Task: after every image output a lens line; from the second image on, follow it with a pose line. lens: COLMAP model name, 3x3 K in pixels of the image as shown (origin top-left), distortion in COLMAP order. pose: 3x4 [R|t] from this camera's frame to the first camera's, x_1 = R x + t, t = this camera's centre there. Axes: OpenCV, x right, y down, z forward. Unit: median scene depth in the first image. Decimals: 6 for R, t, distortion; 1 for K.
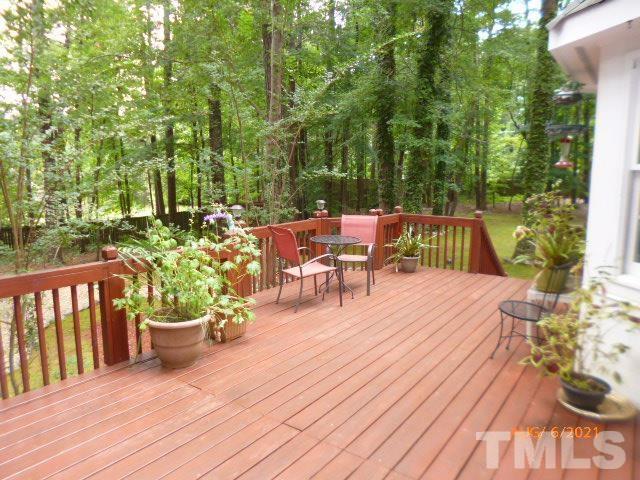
lens RADIAL K [[464.8, 0, 320.0], [0, 464.8, 240.0], [0, 0, 1]] dist [0.000669, -0.072214]
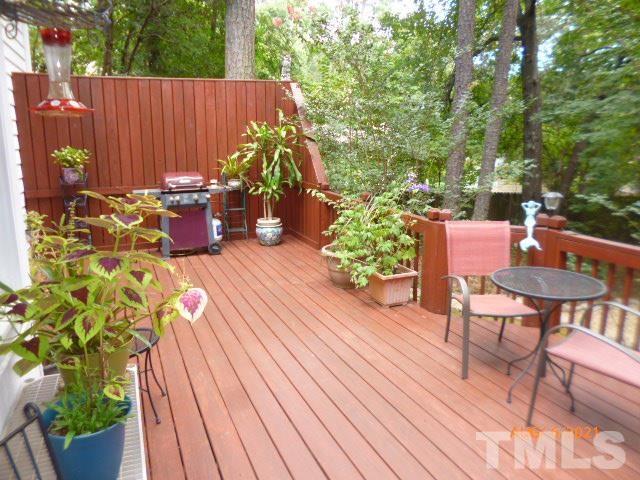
lens RADIAL K [[464.8, 0, 320.0], [0, 464.8, 240.0], [0, 0, 1]] dist [0.000669, -0.072214]
pose [[-0.521850, 0.170896, -0.835743, 0.822213], [-0.124018, 0.954118, 0.272541, -0.215061], [0.843974, 0.245873, -0.476713, 1.516905]]
